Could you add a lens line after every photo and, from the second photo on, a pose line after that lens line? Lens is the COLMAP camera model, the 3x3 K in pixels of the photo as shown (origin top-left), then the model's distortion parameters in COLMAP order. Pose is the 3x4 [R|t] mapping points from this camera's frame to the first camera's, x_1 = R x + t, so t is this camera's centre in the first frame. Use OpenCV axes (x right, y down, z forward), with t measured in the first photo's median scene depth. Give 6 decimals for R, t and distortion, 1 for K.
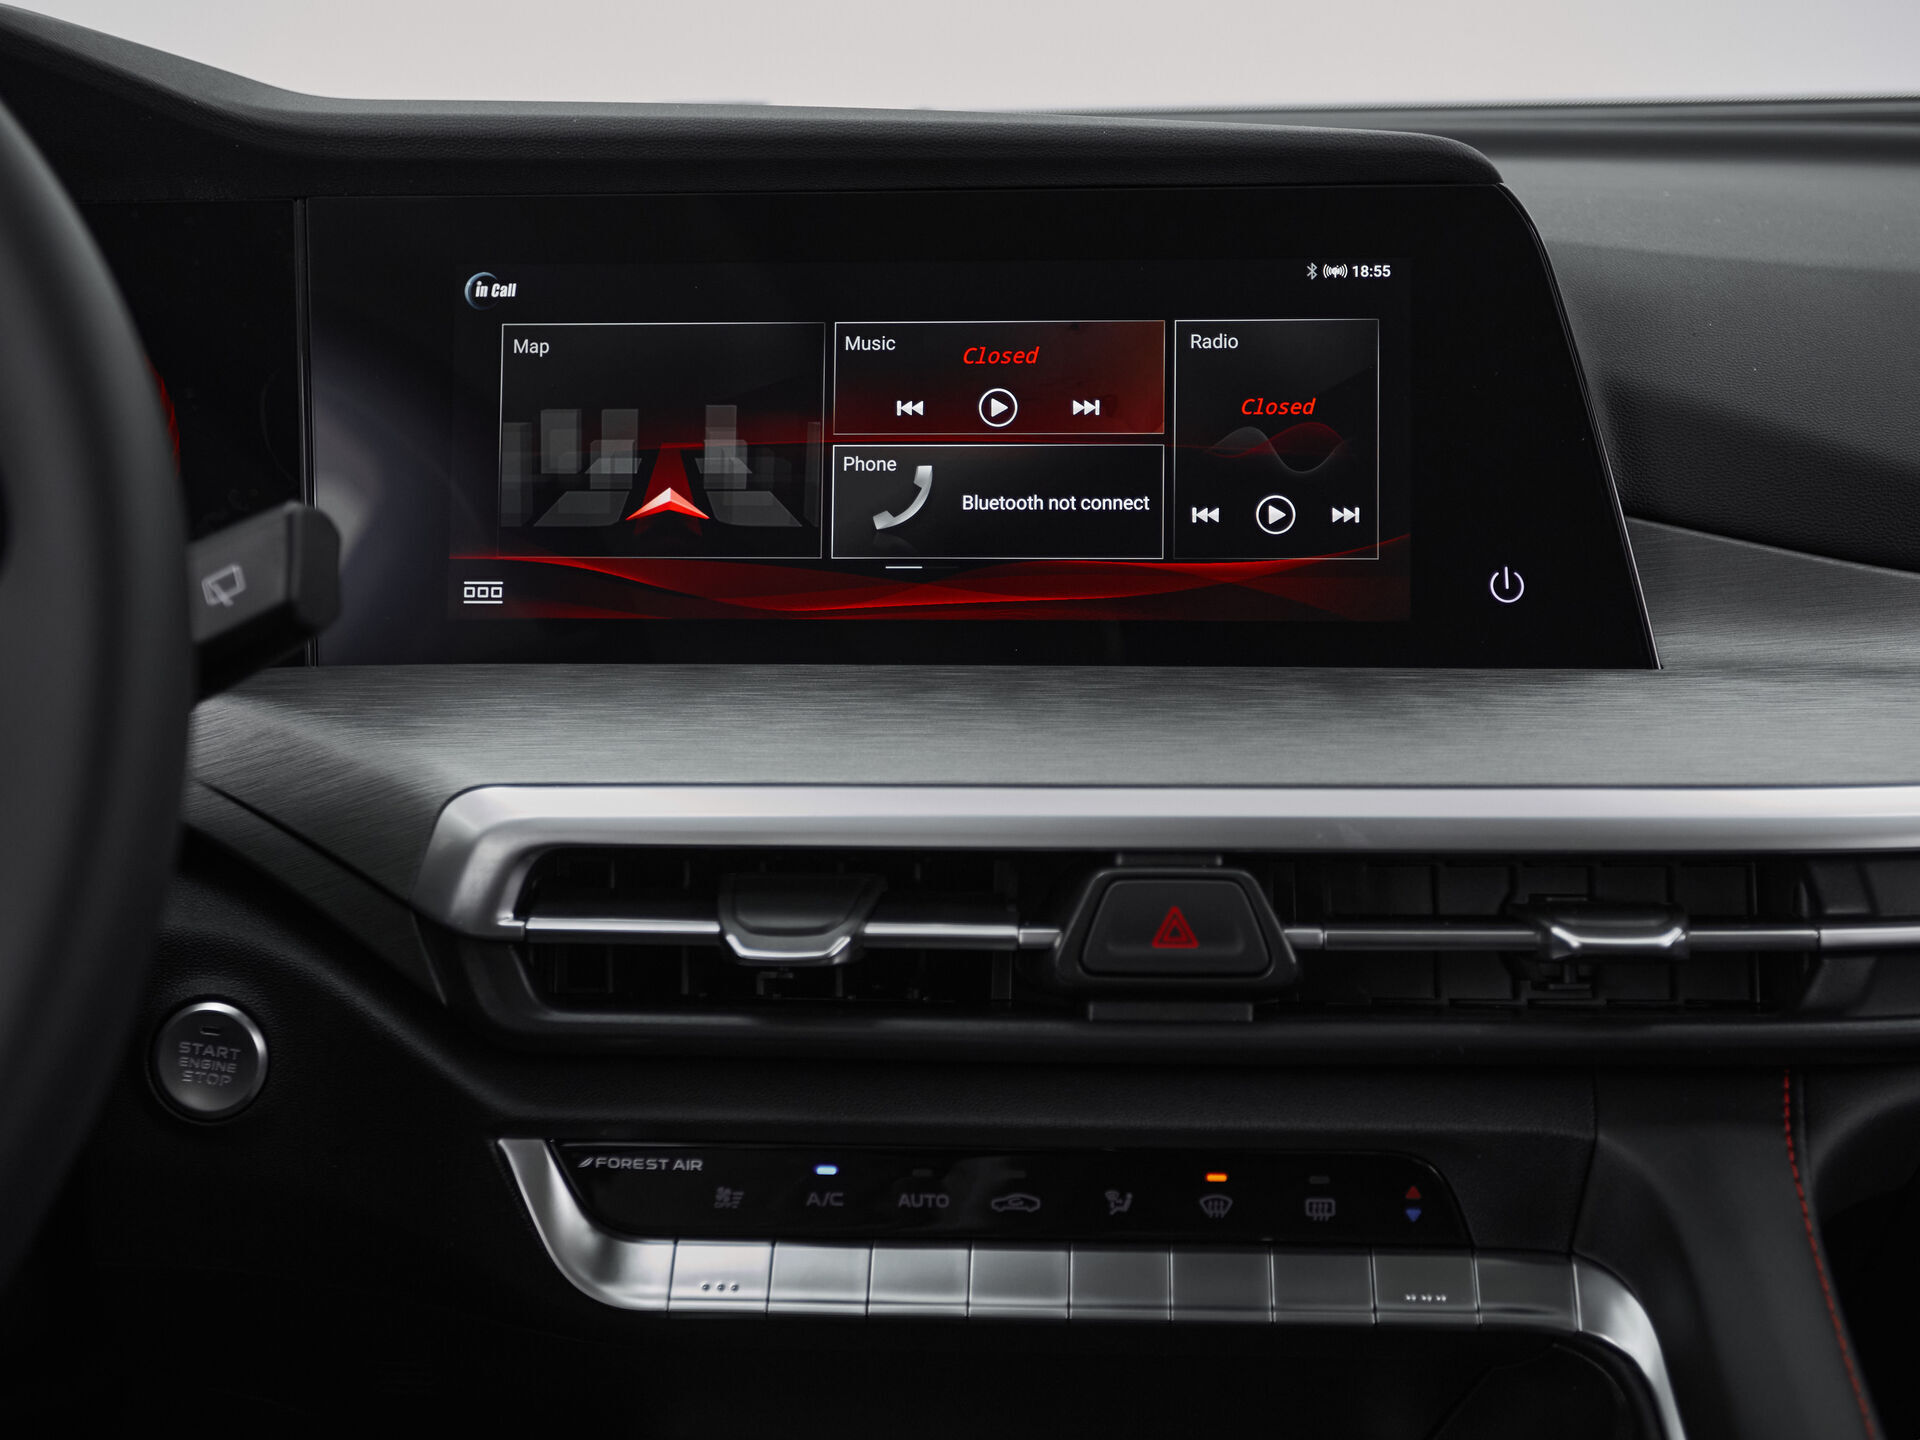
lens RADIAL K [[2396.3, 0, 960.0], [0, 2396.3, 720.0], [0, 0, 1]] dist [0.020203, 0.036199]
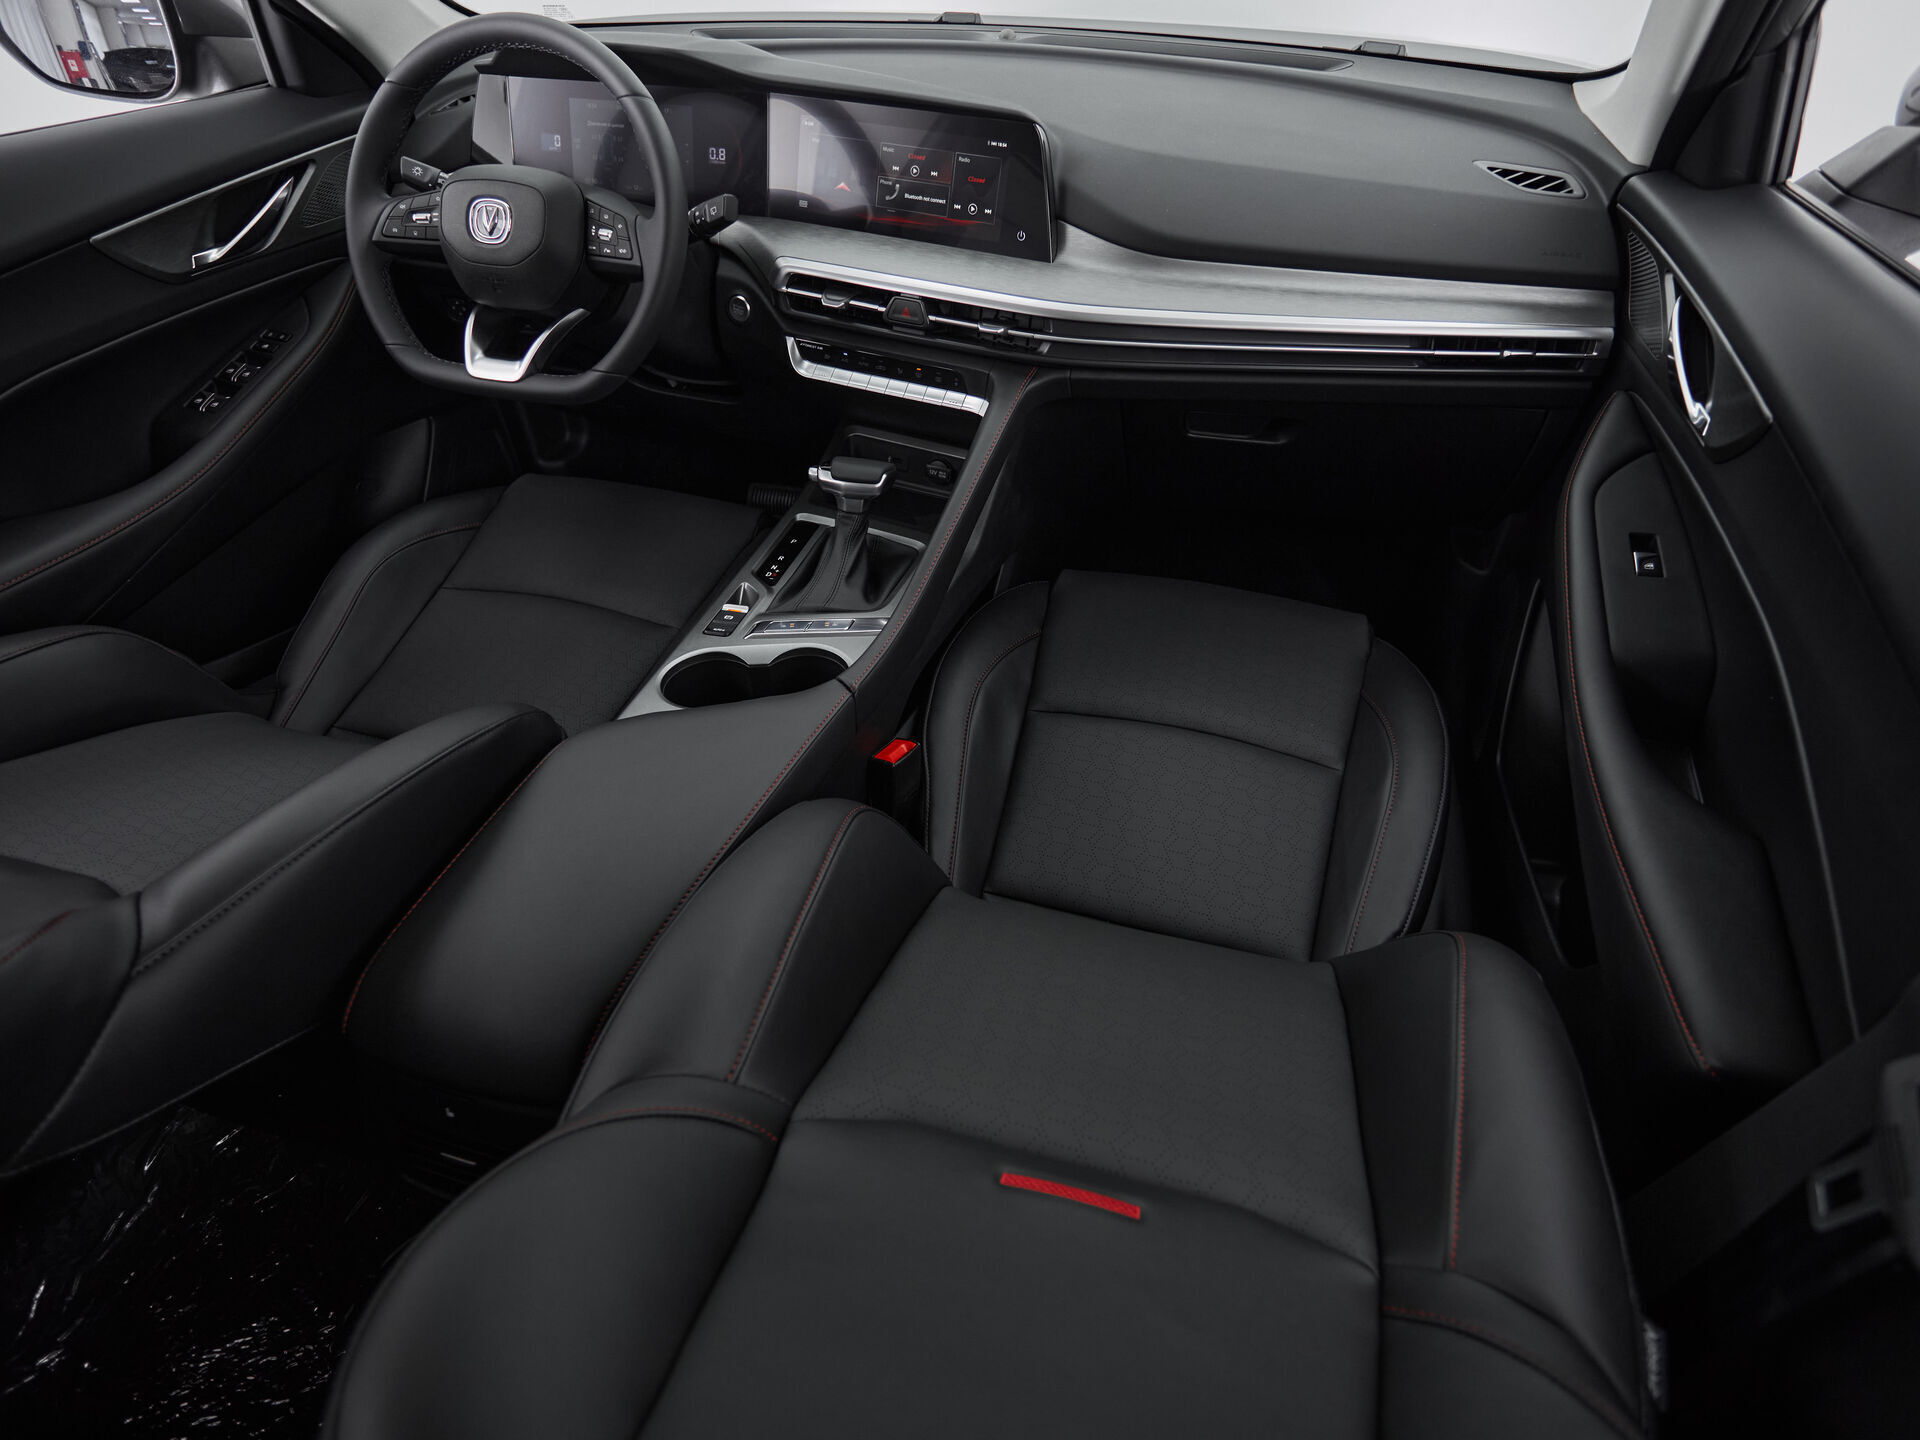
lens RADIAL K [[1052.1, 0, 986.8], [0, 1052.1, 677.5], [0, 0, 1]] dist [-0.001449, -0.000014]
pose [[0.934433, 0.243455, -0.259934, 0.817585], [-0.101854, 0.882064, 0.459988, -0.209780], [0.341265, -0.403353, 0.849026, -0.829942]]
